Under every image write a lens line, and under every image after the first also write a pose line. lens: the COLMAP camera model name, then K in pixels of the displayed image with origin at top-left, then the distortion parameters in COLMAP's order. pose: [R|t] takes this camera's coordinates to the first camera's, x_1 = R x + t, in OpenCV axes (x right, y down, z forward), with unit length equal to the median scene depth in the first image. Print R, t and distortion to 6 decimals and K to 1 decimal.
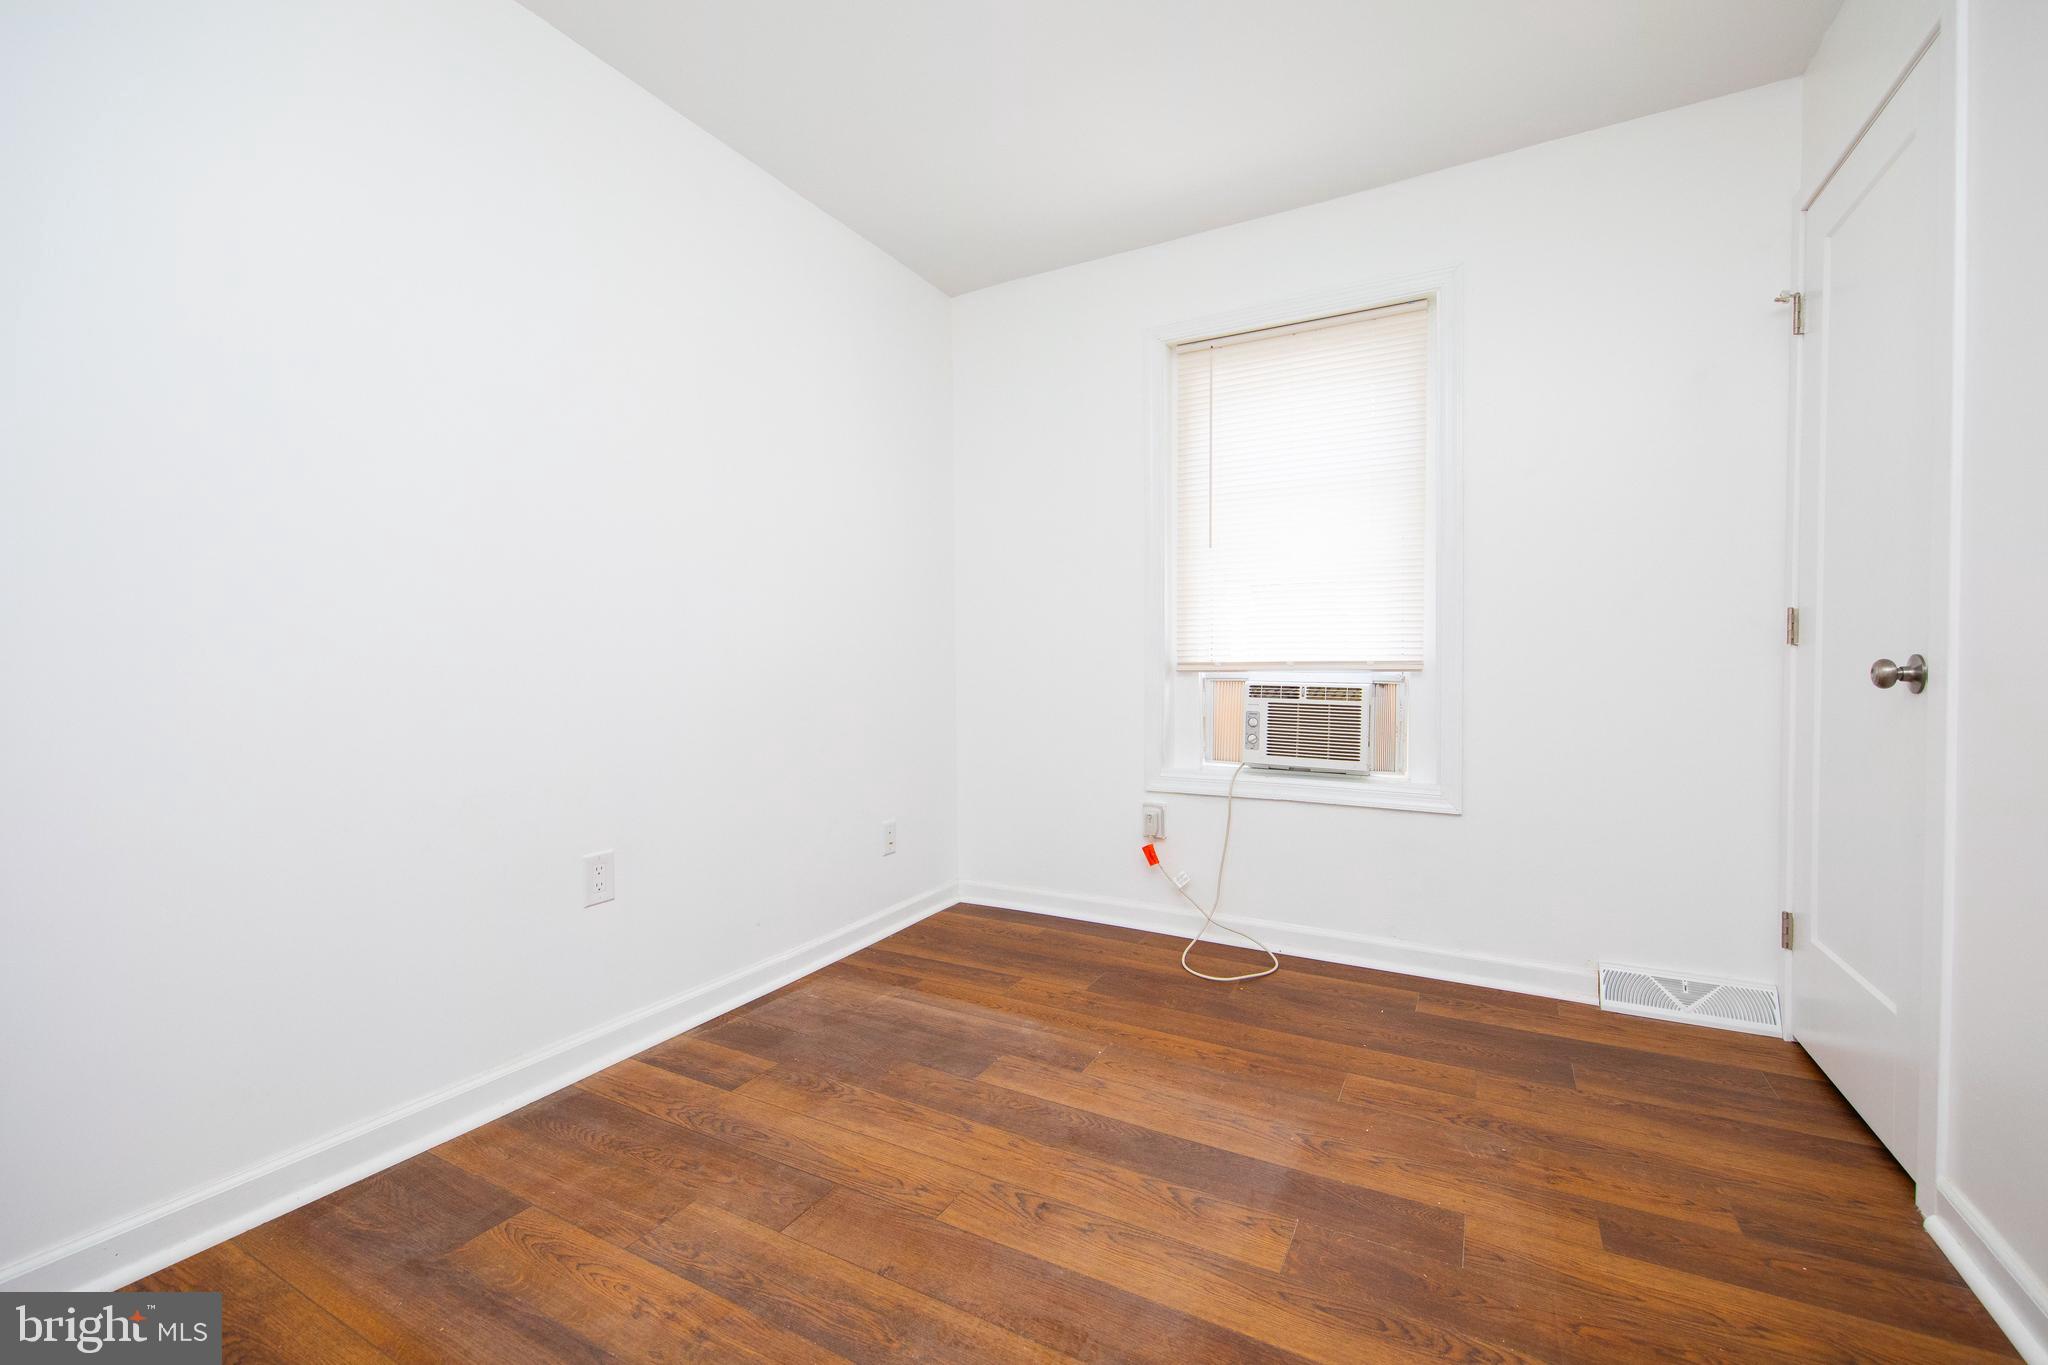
lens RADIAL K [[875.7, 0, 1032.5], [0, 875.7, 670.1], [0, 0, 1]] dist [0.012753, -0.000323]
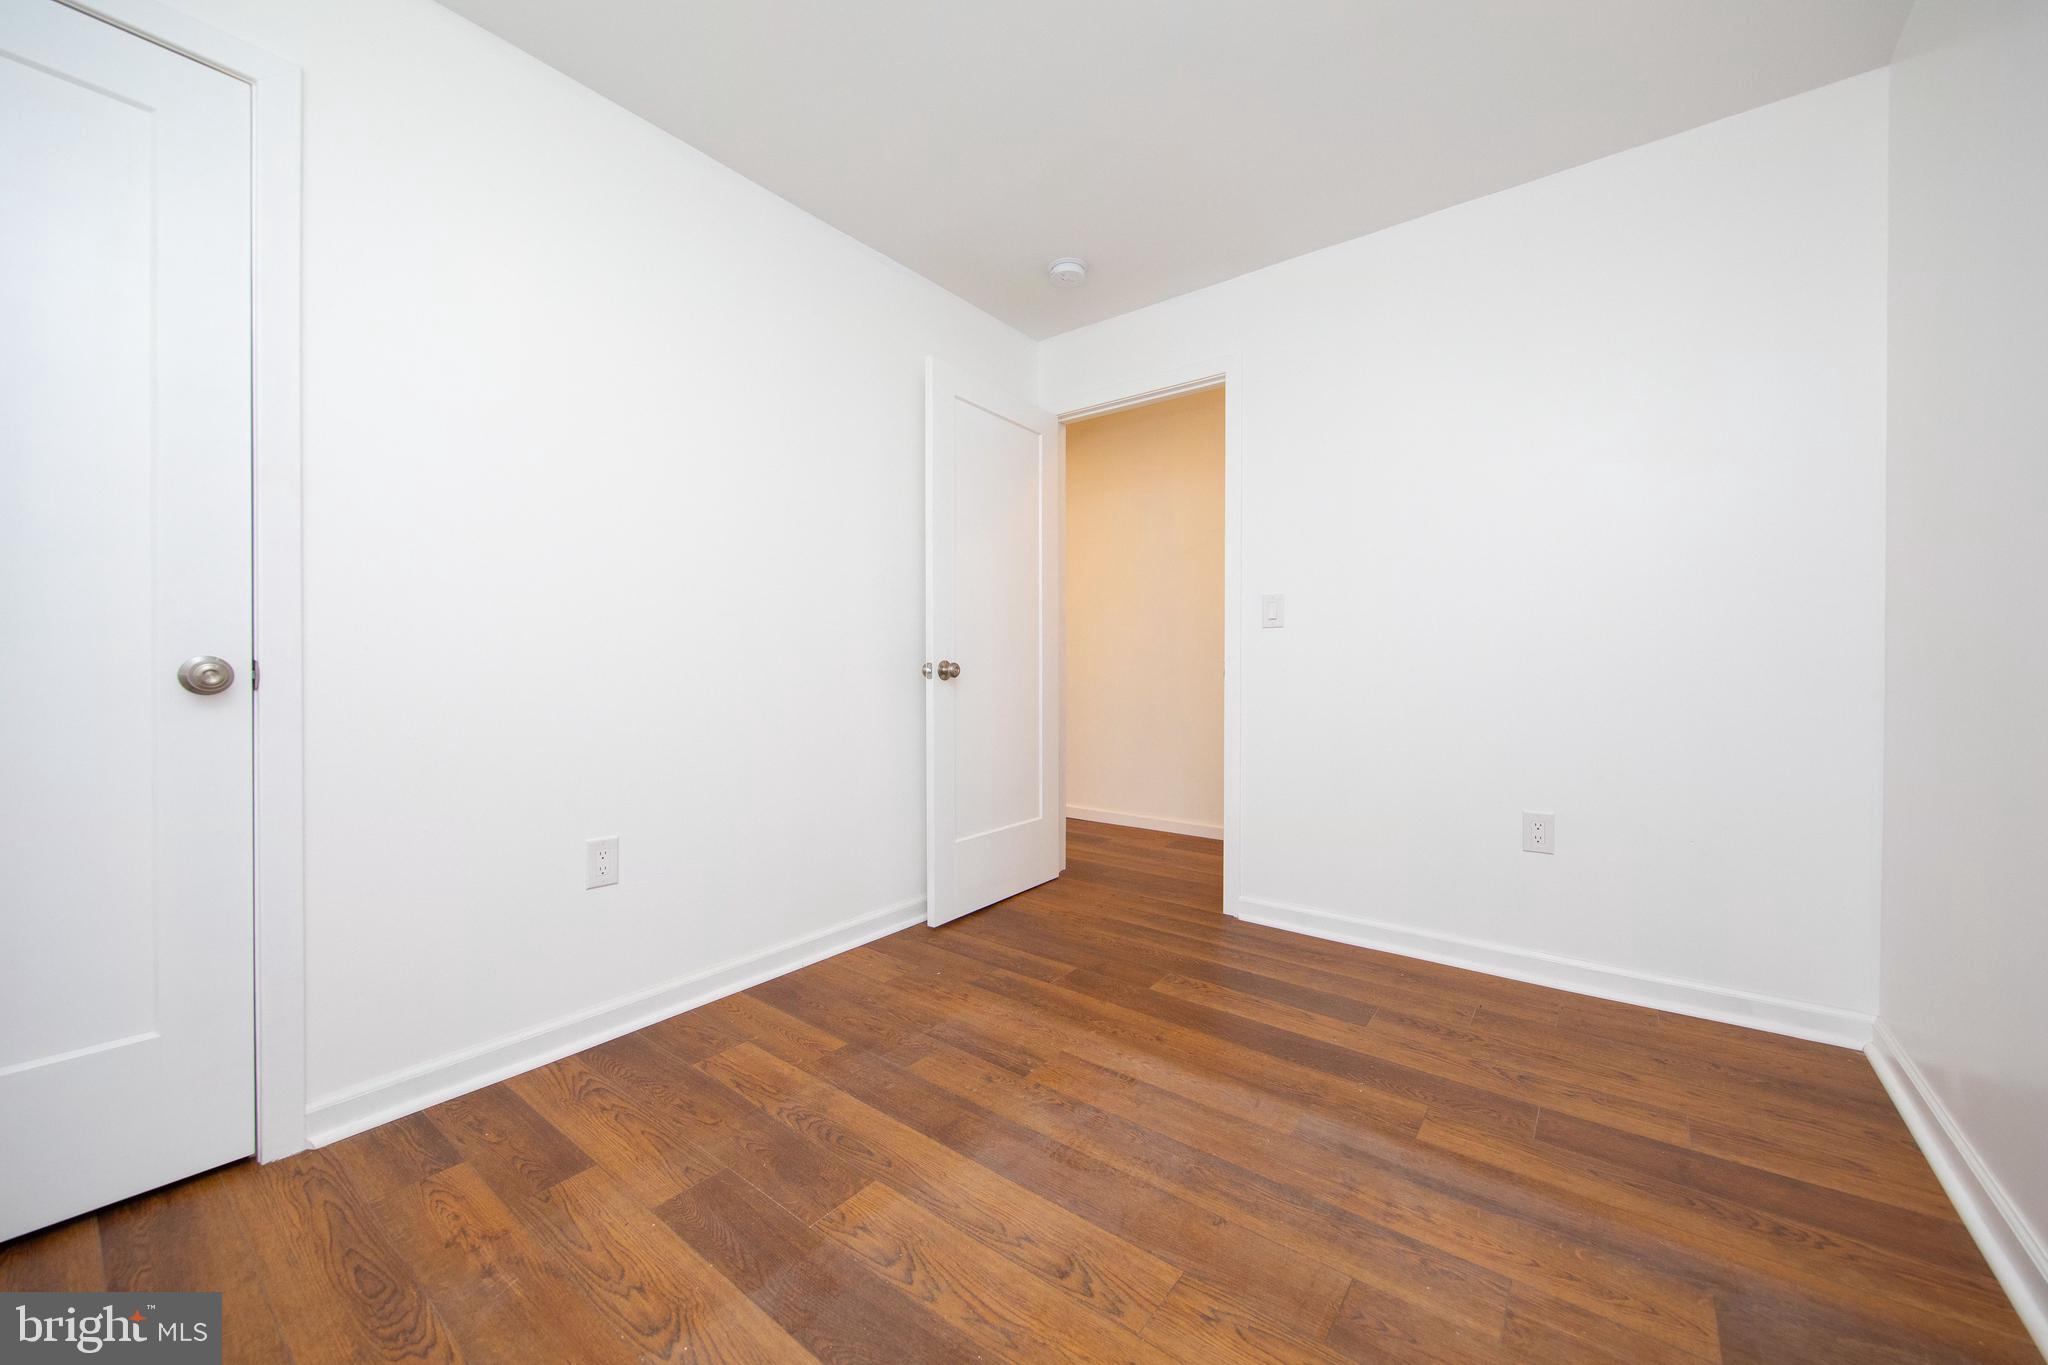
lens RADIAL K [[780.8, 0, 1024.4], [0, 780.8, 674.3], [0, 0, 1]] dist [-0.000155, -0.000045]
pose [[-0.986072, 0.000592, 0.166319, -0.084557], [0.003367, 0.999860, 0.016399, -0.009530], [-0.166286, 0.016730, -0.985936, 1.862379]]
